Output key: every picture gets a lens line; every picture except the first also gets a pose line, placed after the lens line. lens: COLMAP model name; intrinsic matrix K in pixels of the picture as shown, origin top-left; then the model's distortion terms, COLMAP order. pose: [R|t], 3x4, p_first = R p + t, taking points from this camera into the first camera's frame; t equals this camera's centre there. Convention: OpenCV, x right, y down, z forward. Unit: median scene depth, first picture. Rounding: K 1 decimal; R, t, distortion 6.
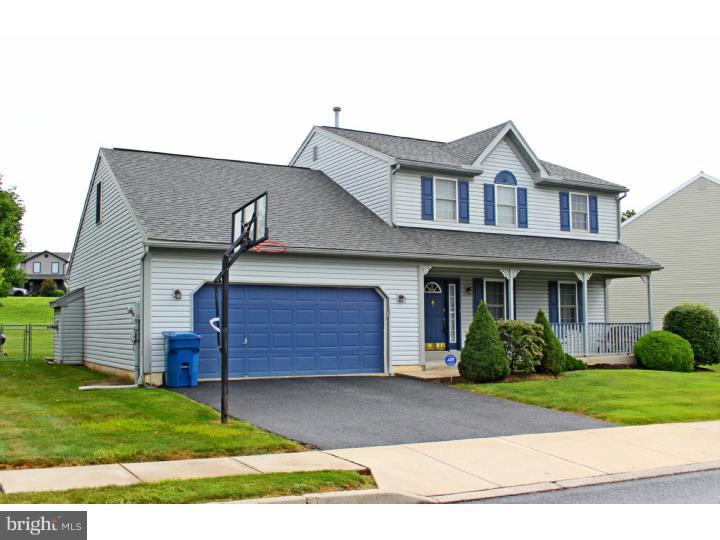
lens RADIAL K [[758.6, 0, 360.0], [0, 758.6, 270.0], [0, 0, 1]] dist [-0.009551, -0.007458]
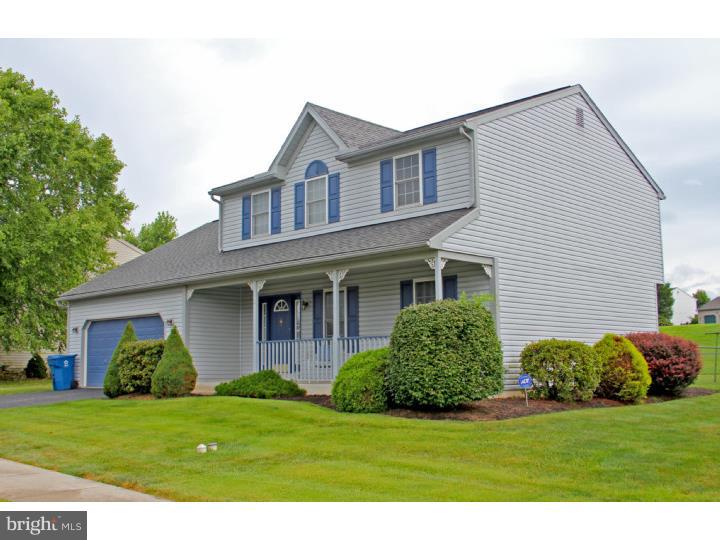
lens RADIAL K [[758.6, 0, 360.0], [0, 758.6, 270.0], [0, 0, 1]] dist [-0.009551, -0.007458]
pose [[0.291643, -0.115731, -0.949500, 0.993568], [0.082070, 0.992021, -0.095706, 0.074801], [0.953000, -0.050014, 0.298814, 0.787281]]
